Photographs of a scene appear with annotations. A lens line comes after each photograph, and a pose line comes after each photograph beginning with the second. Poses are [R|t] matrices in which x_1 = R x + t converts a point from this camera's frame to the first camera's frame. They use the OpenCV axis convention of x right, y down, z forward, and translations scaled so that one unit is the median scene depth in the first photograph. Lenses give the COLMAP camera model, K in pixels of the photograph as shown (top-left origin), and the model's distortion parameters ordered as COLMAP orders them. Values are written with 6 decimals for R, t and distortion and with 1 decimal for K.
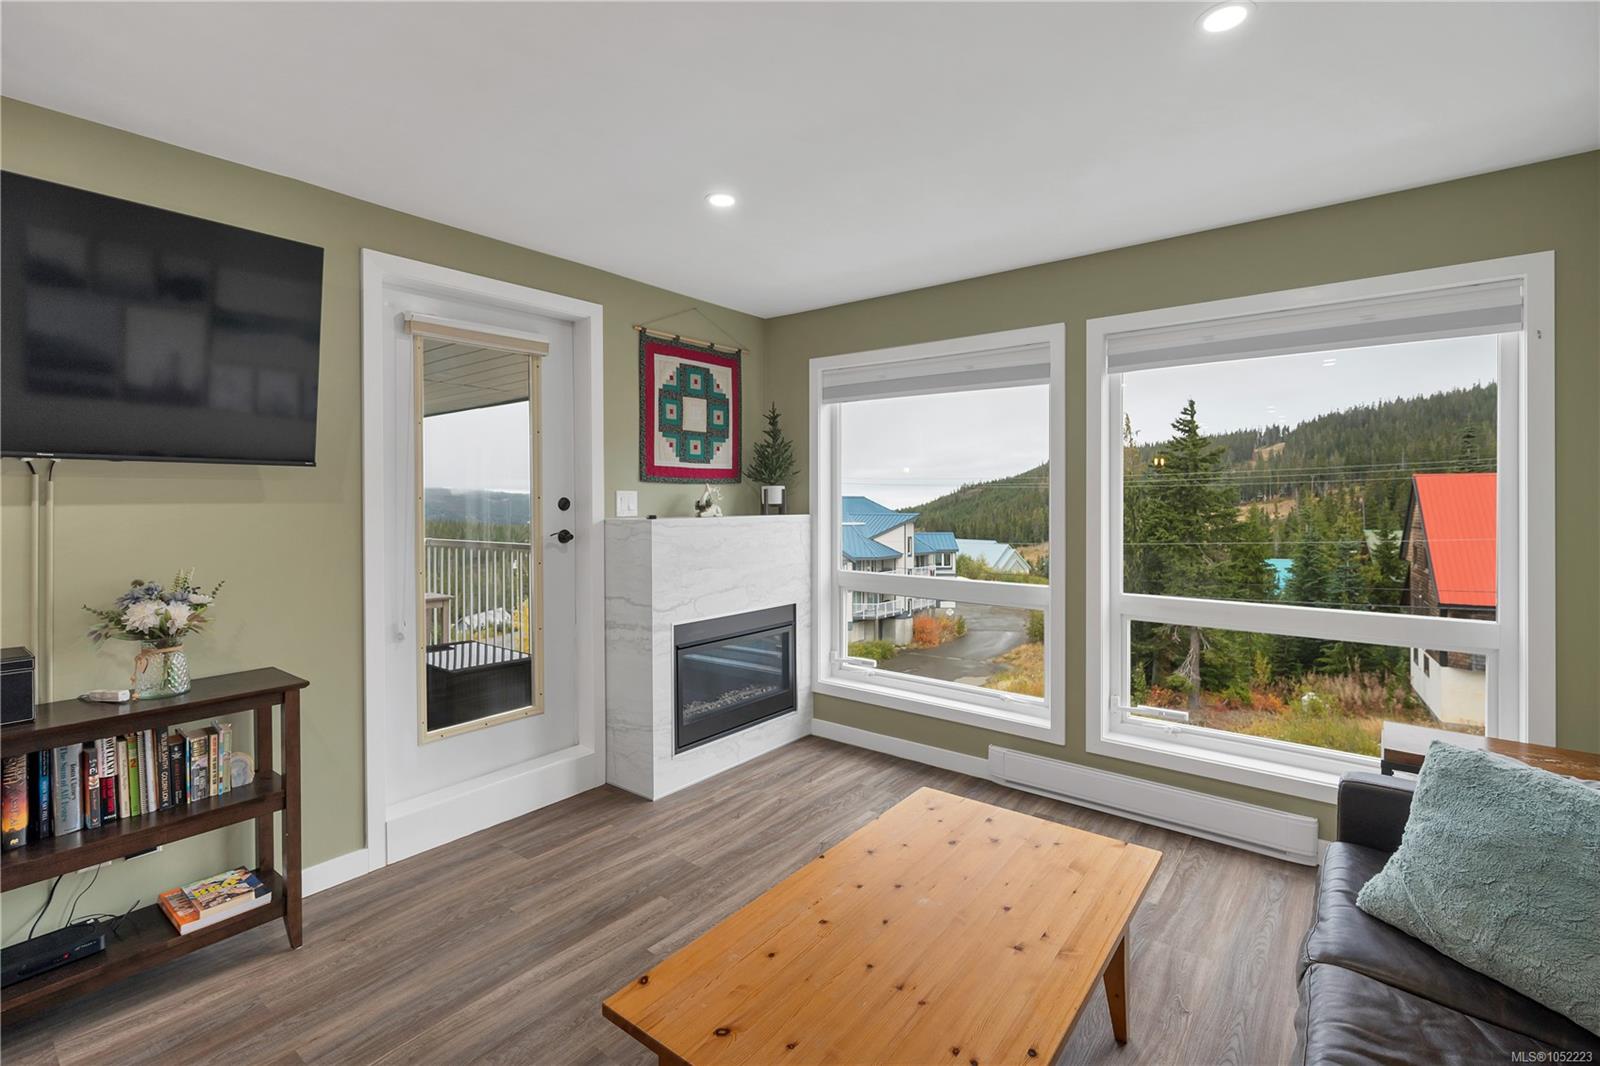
lens RADIAL K [[718.3, 0, 801.8], [0, 718.3, 502.3], [0, 0, 1]] dist [0.000498, 0.000262]
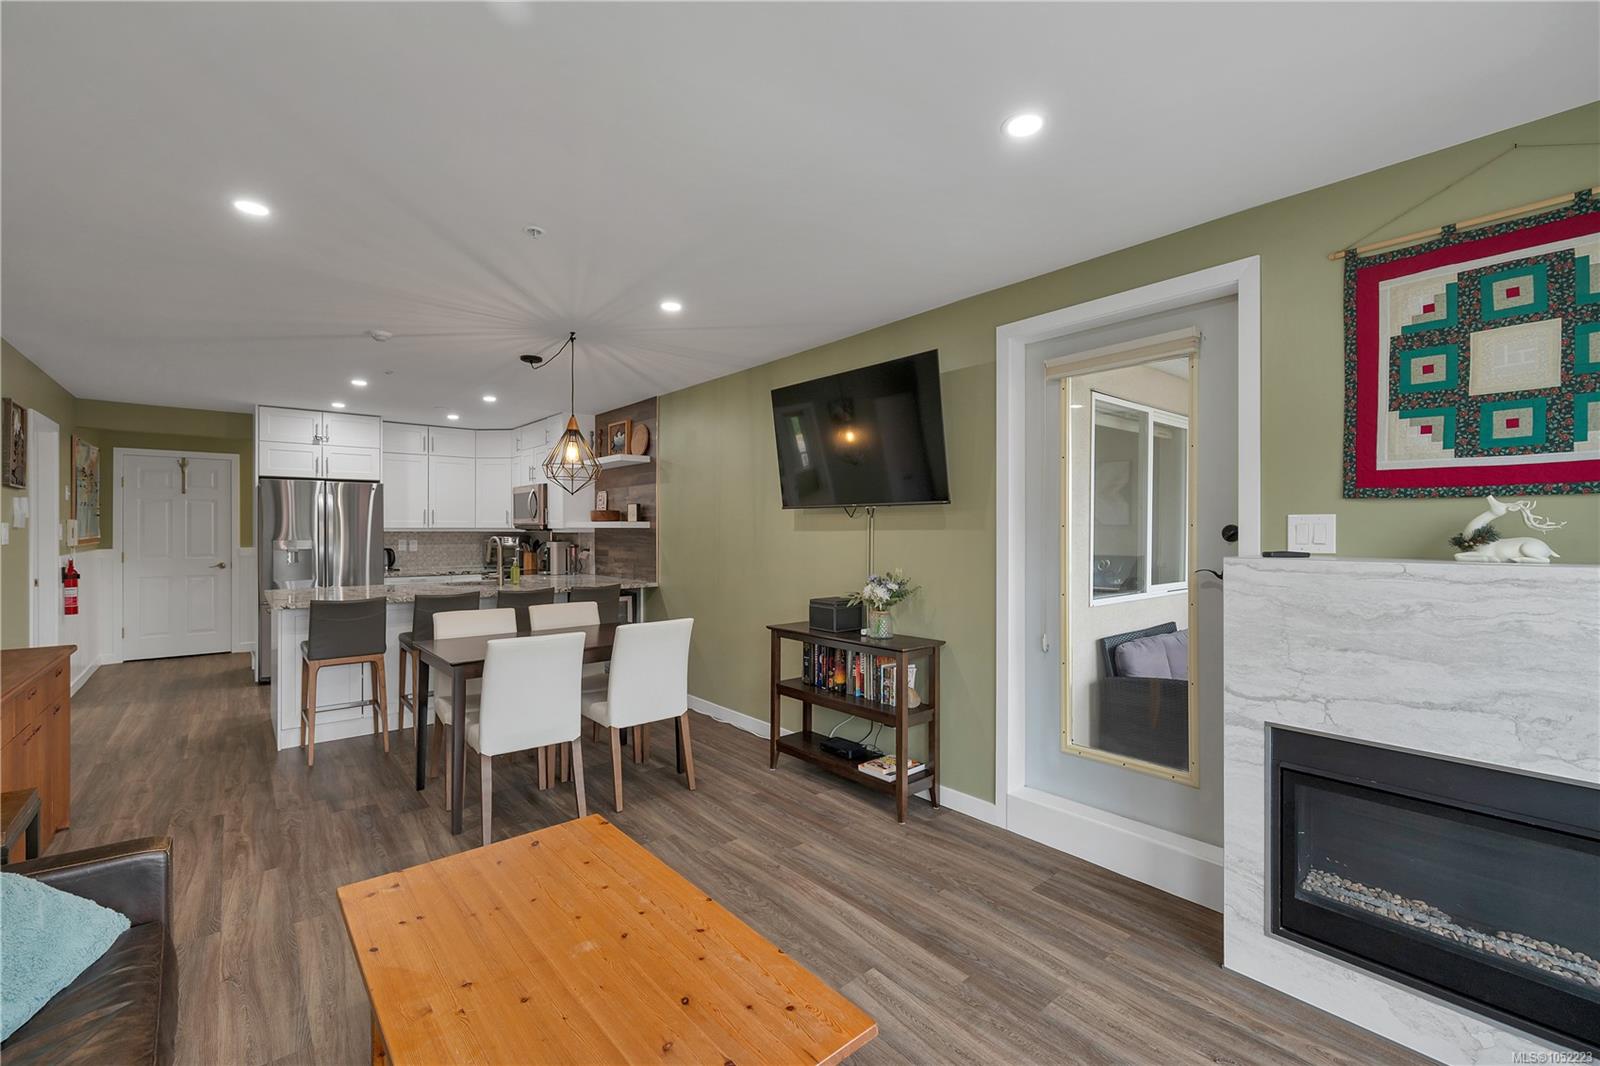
lens RADIAL K [[670.9, 0, 800.0], [0, 670.9, 533.0], [0, 0, 1]] dist [-0.000350, -0.000168]
pose [[-0.197904, 0.007733, -0.980191, 0.493622], [-0.003593, 0.999956, 0.008614, -0.002703], [0.980215, 0.005227, -0.197868, 0.727697]]
